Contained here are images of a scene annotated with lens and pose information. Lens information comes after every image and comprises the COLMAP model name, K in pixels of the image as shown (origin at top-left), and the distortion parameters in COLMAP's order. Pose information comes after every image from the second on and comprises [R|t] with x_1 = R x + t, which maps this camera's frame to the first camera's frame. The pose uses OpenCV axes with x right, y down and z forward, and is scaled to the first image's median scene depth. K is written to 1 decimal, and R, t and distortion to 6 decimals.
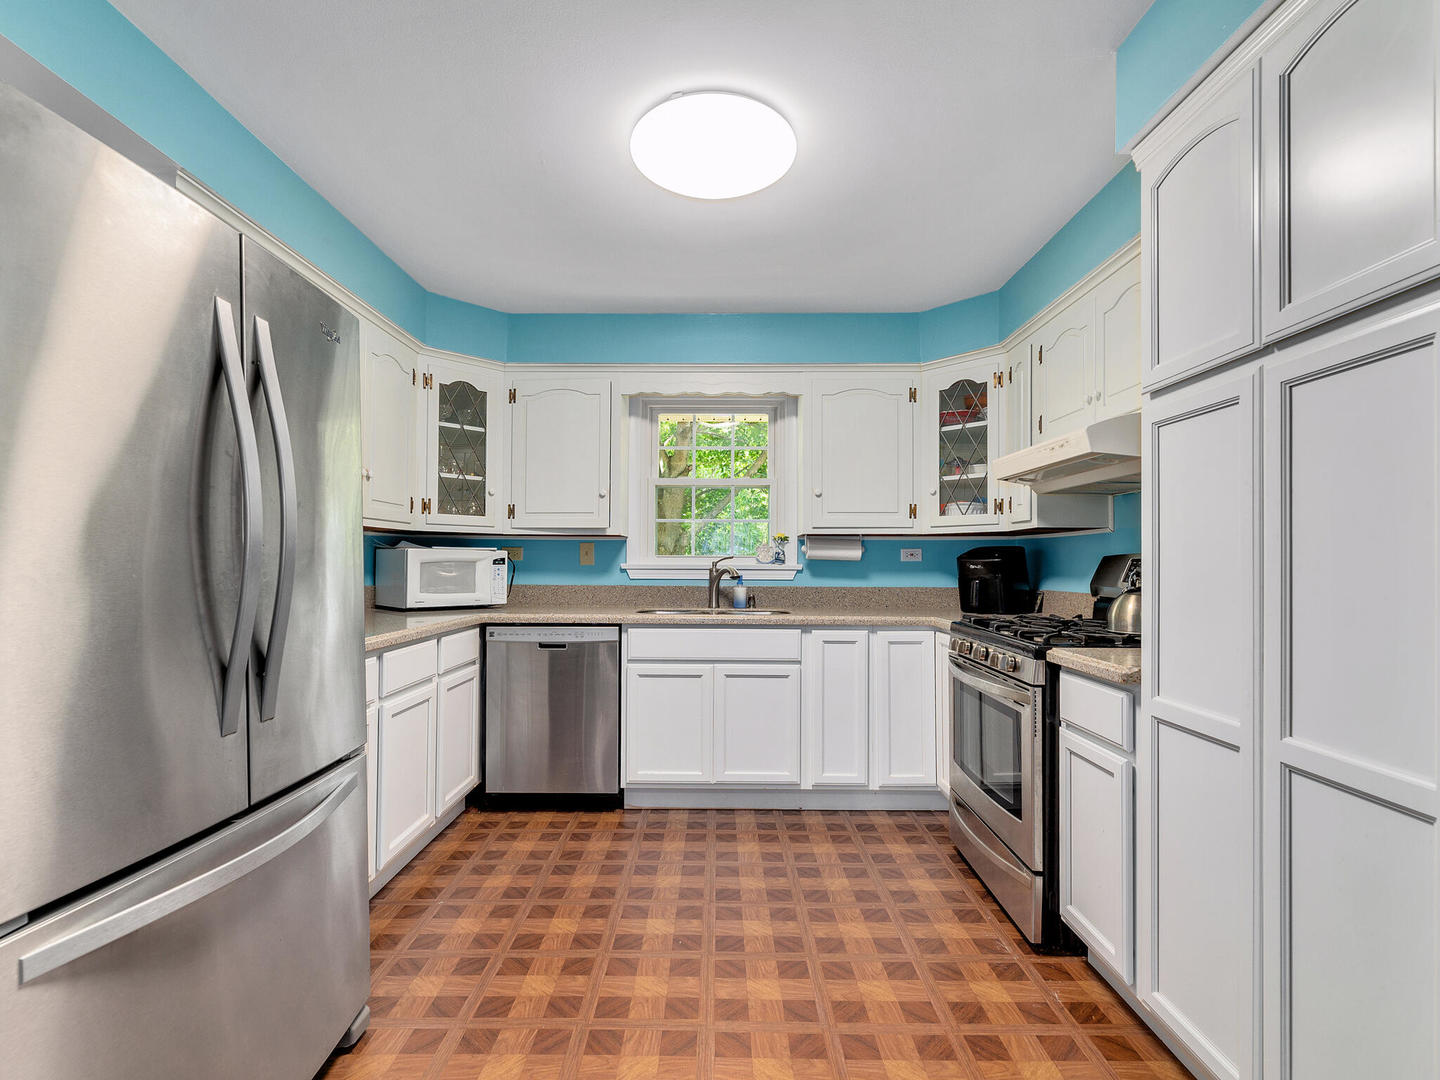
lens RADIAL K [[677.2, 0, 719.0], [0, 677.2, 546.0], [0, 0, 1]] dist [-0.001841, -0.000260]
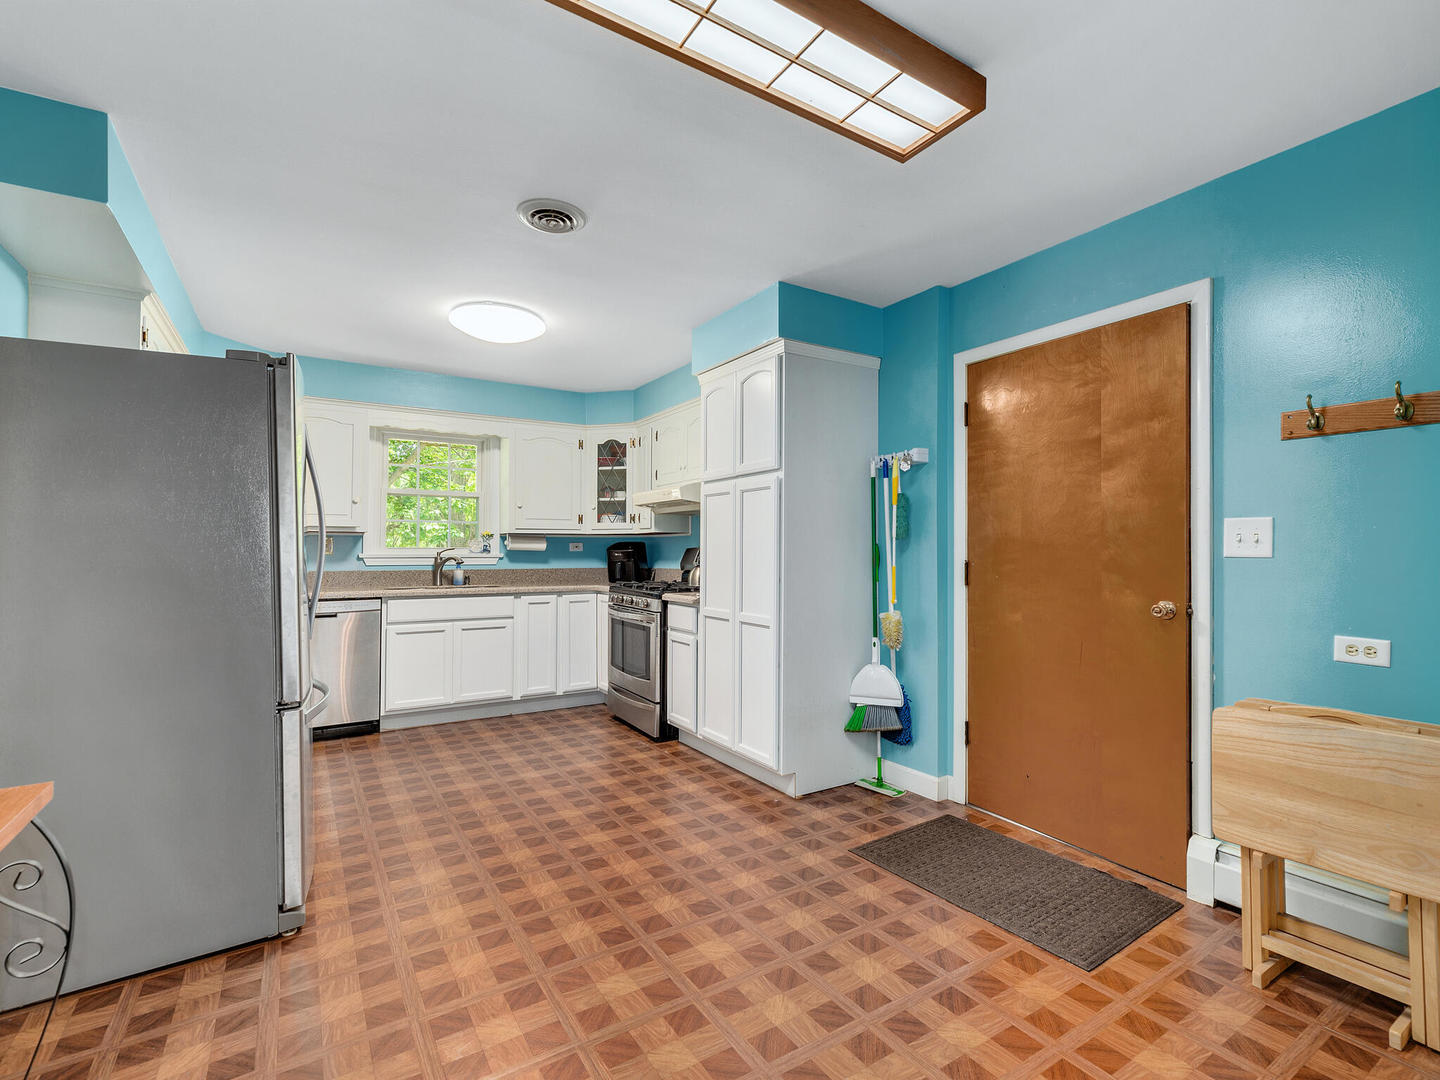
lens RADIAL K [[665.7, 0, 719.9], [0, 665.7, 535.4], [0, 0, 1]] dist [-0.000906, -0.000320]
pose [[0.843314, 0.009533, 0.537336, -0.281394], [-0.009834, 0.999949, -0.002307, -0.014486], [-0.537331, -0.003339, 0.843365, -0.492558]]
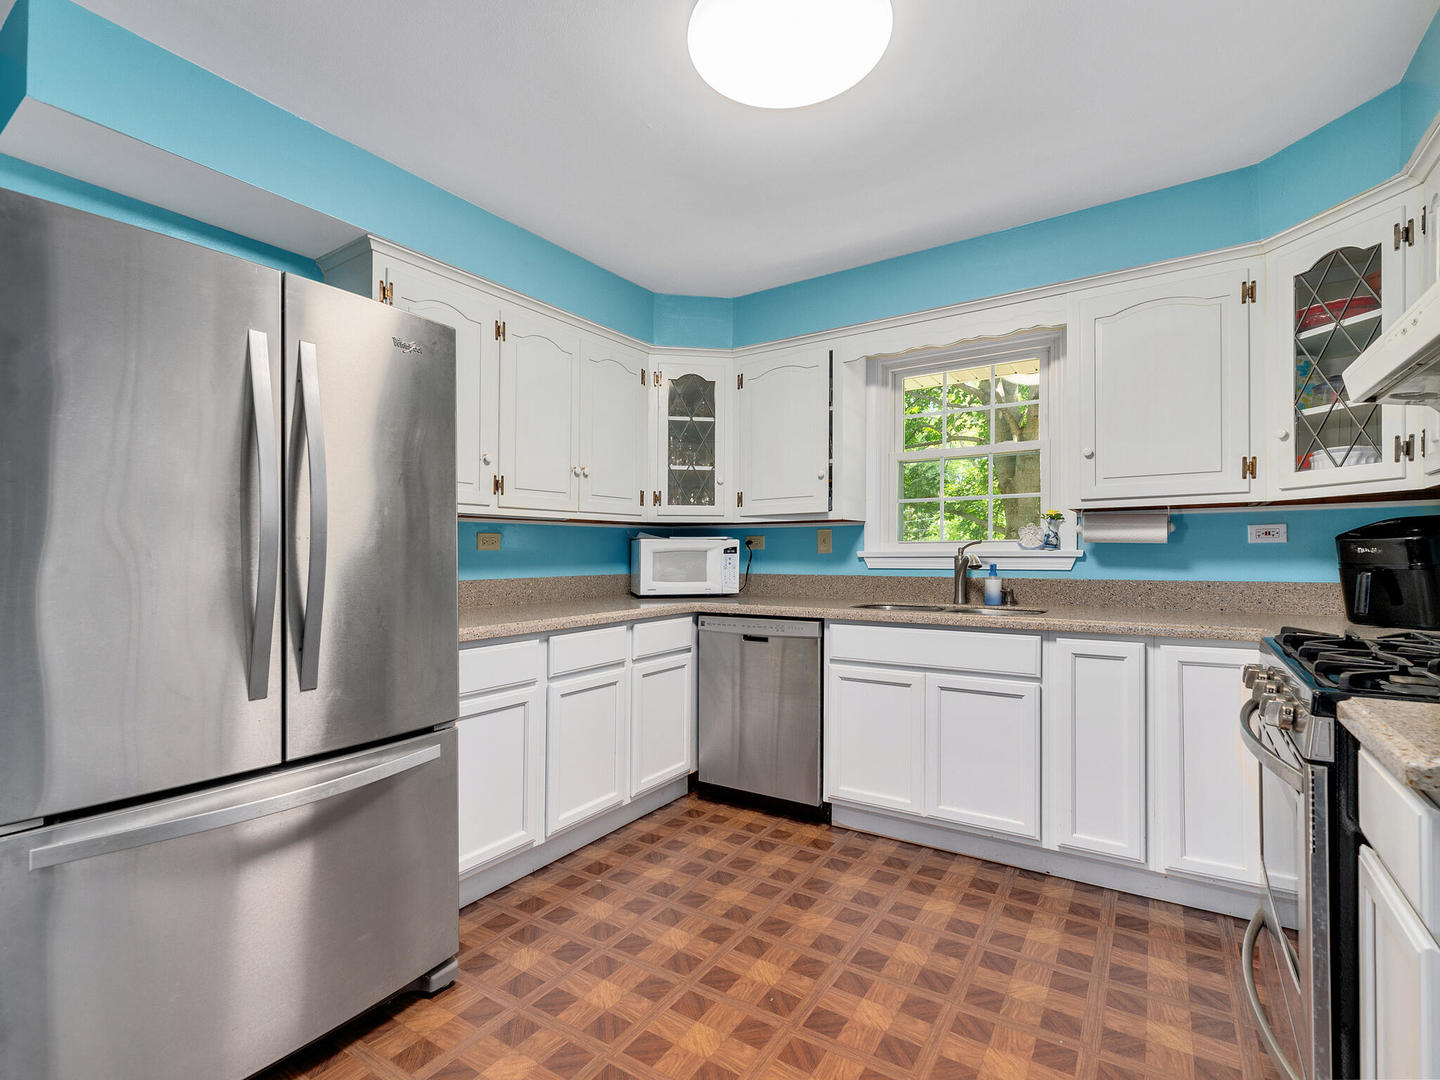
lens RADIAL K [[682.5, 0, 722.5], [0, 682.5, 546.5], [0, 0, 1]] dist [-0.003182, -0.000317]
pose [[0.840319, -0.014538, -0.541897, 0.224362], [0.023412, 0.999681, 0.009487, 0.007834], [0.541587, -0.020659, 0.840391, 0.165893]]
